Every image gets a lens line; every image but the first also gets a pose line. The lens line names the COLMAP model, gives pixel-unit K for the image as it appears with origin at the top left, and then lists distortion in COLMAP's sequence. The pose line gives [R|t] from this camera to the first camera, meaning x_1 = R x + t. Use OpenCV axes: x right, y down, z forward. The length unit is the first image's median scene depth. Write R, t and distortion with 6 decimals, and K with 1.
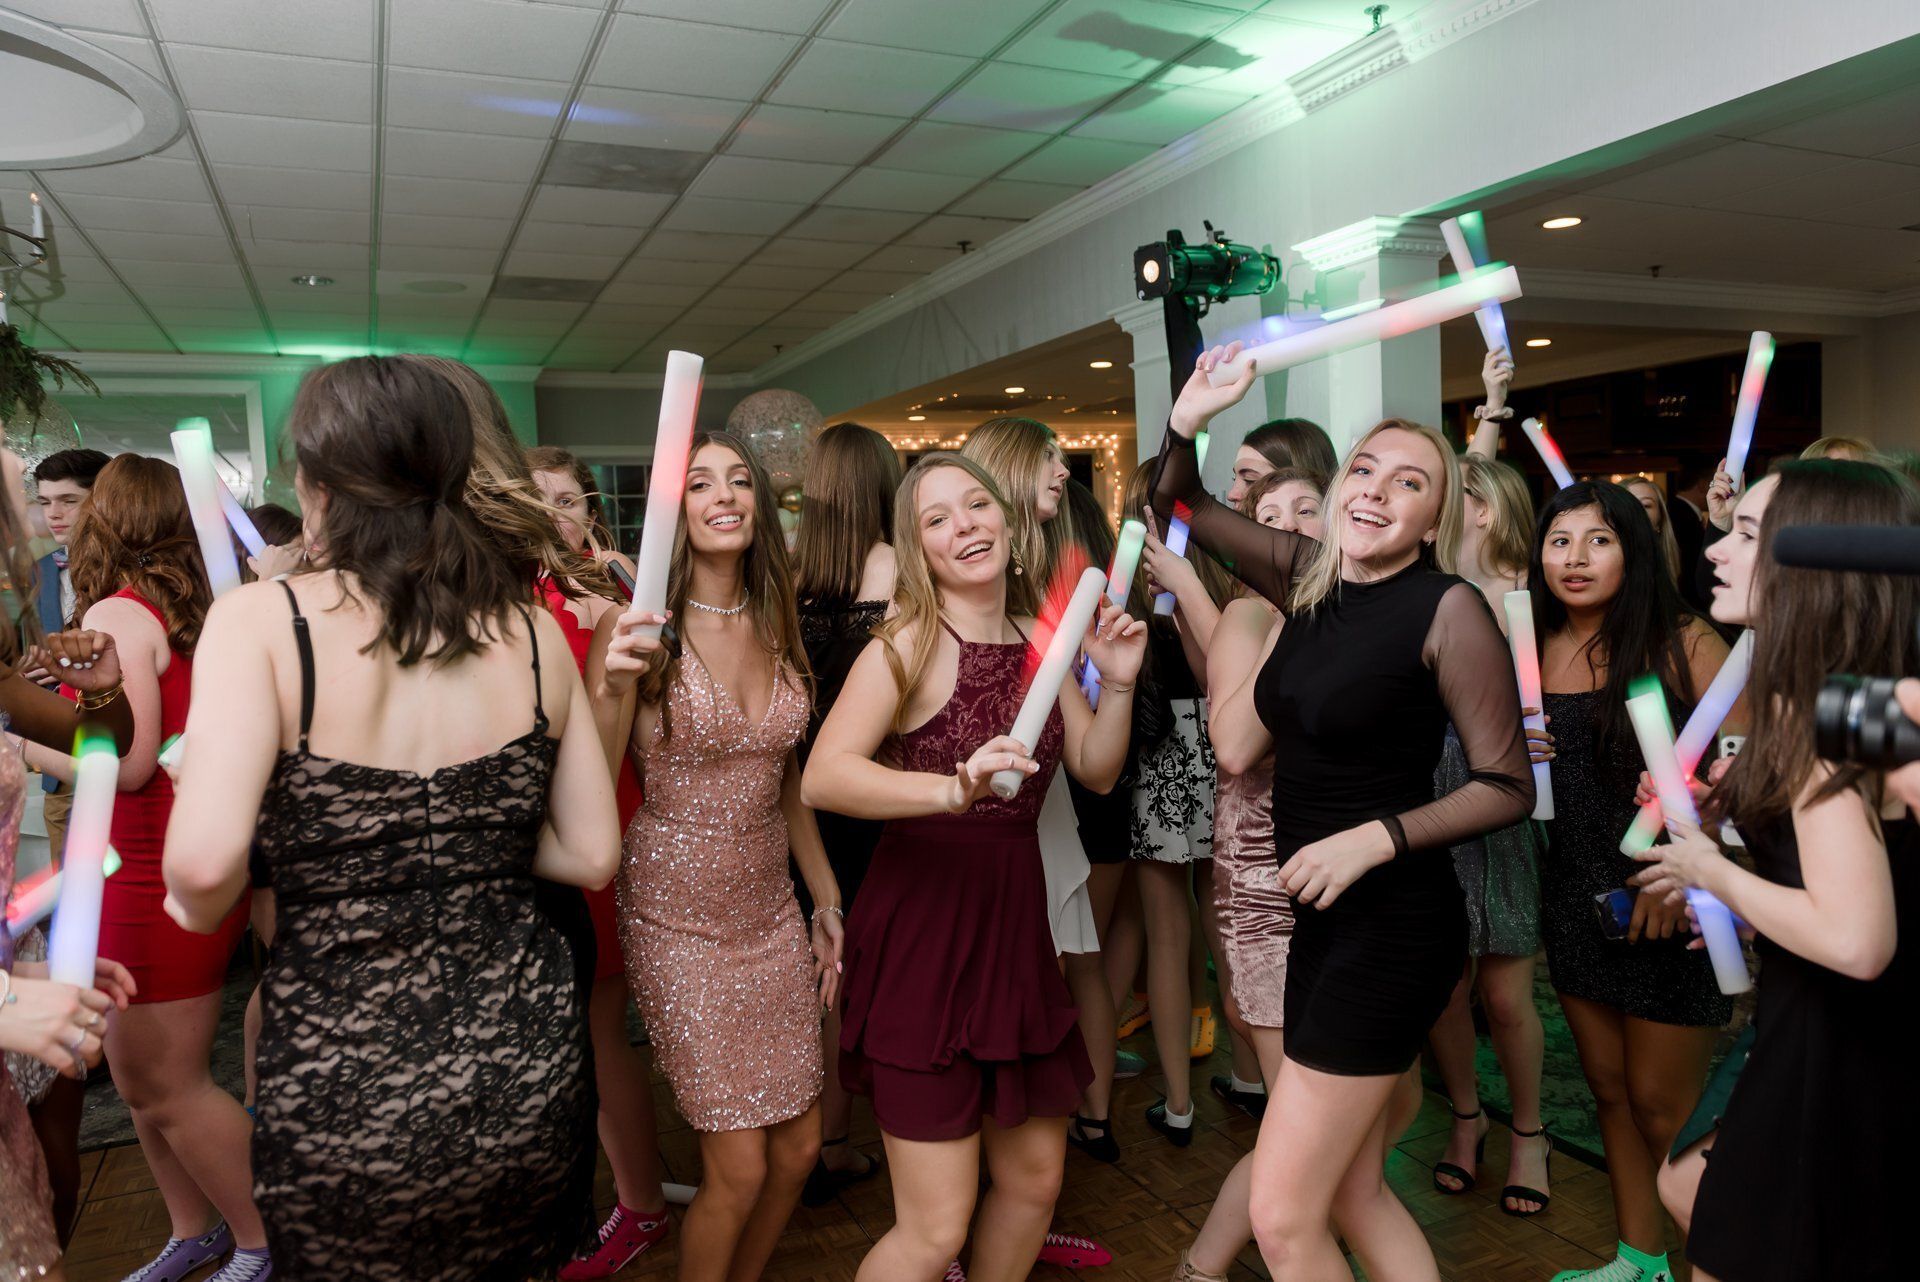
lens RADIAL K [[1319.2, 0, 980.4], [0, 1319.2, 606.9], [0, 0, 1]] dist [-0.010261, -0.003292]
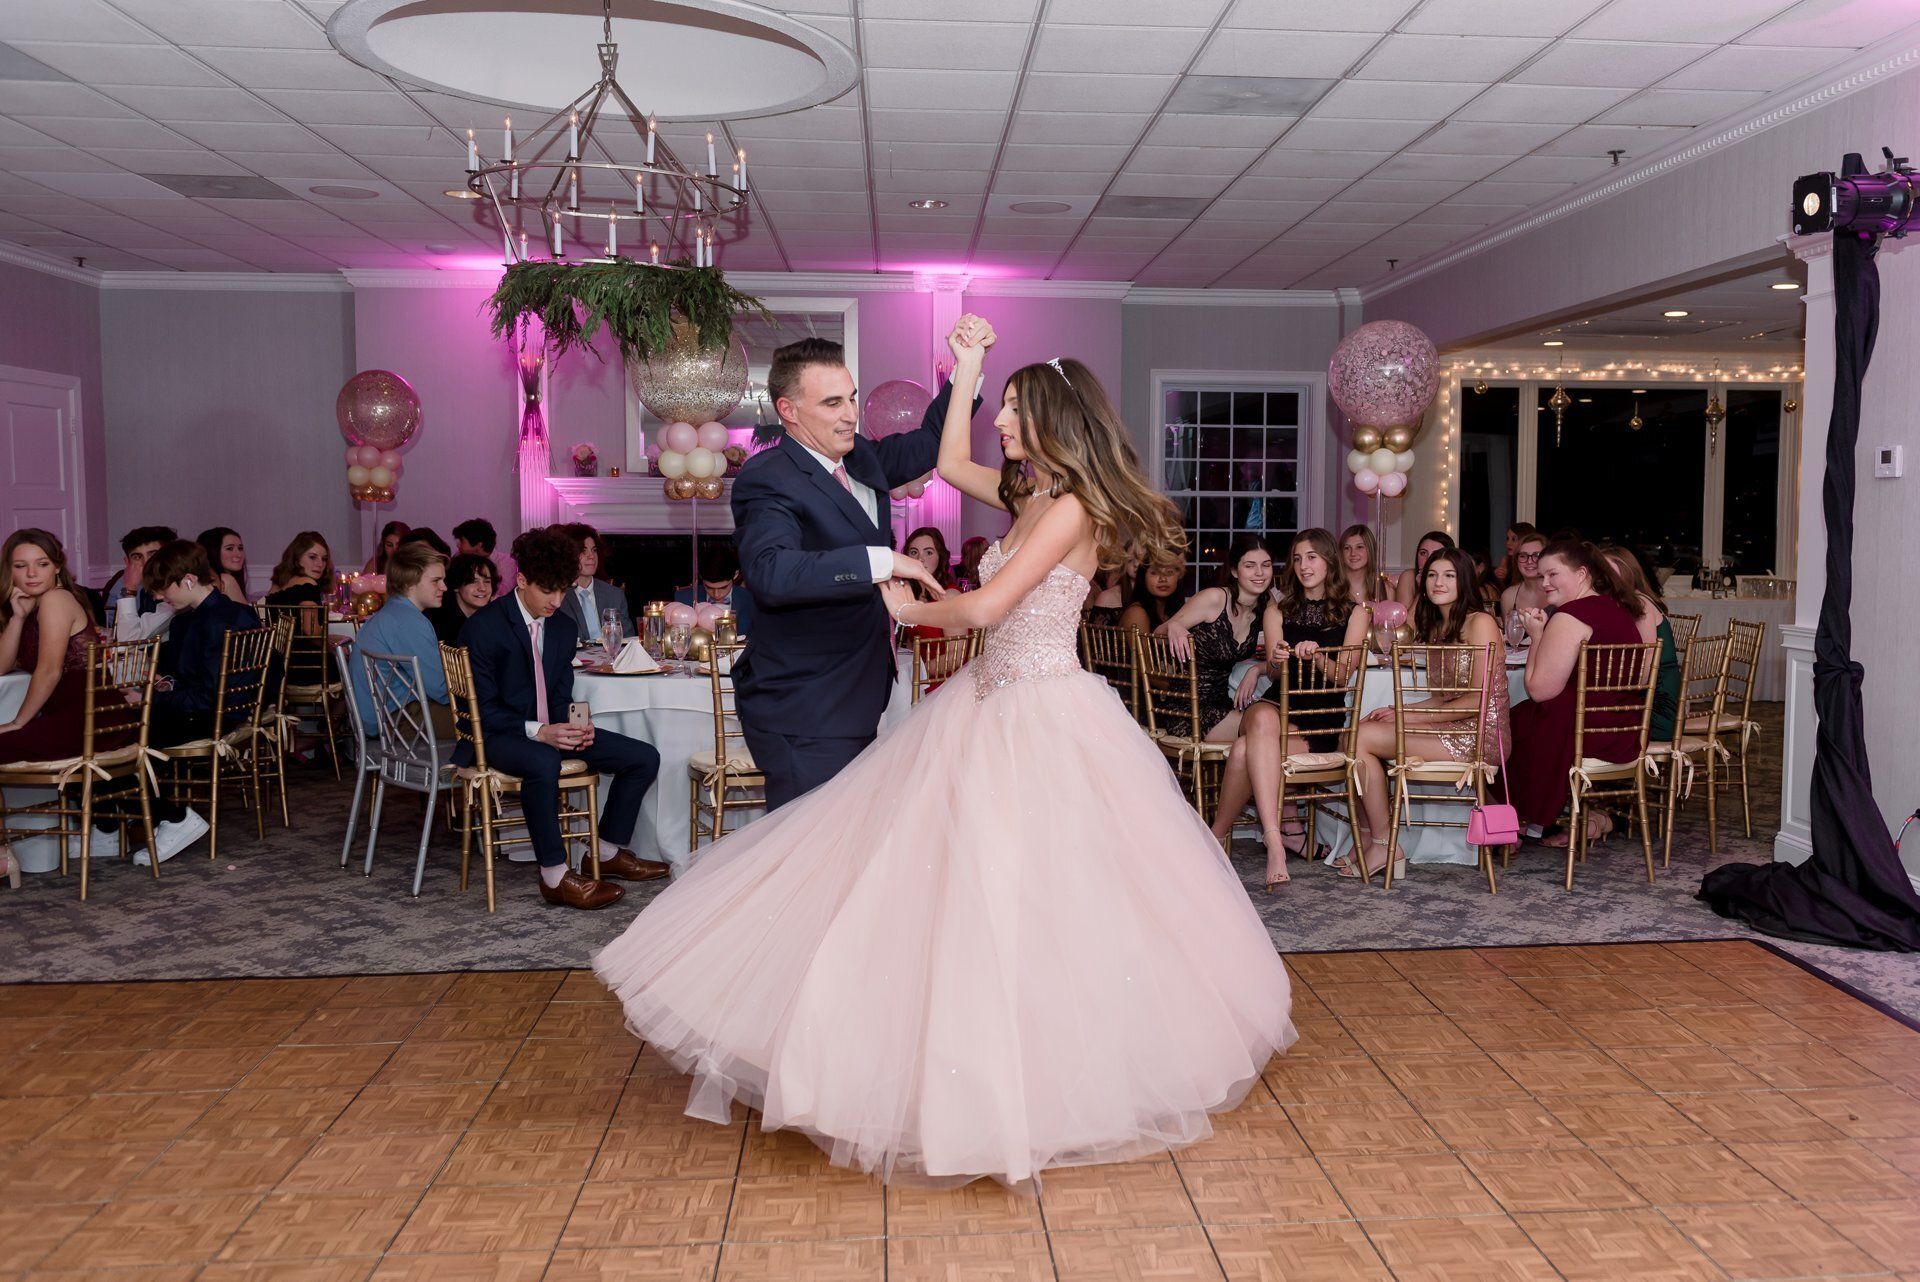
lens RADIAL K [[1636.2, 0, 1025.9], [0, 1636.2, 637.5], [0, 0, 1]] dist [-0.002329, 0.003306]
pose [[0.934883, 0.074391, -0.347073, 0.026606], [-0.058408, 0.996704, 0.056303, 0.009480], [0.350118, -0.032365, 0.936146, -0.202594]]
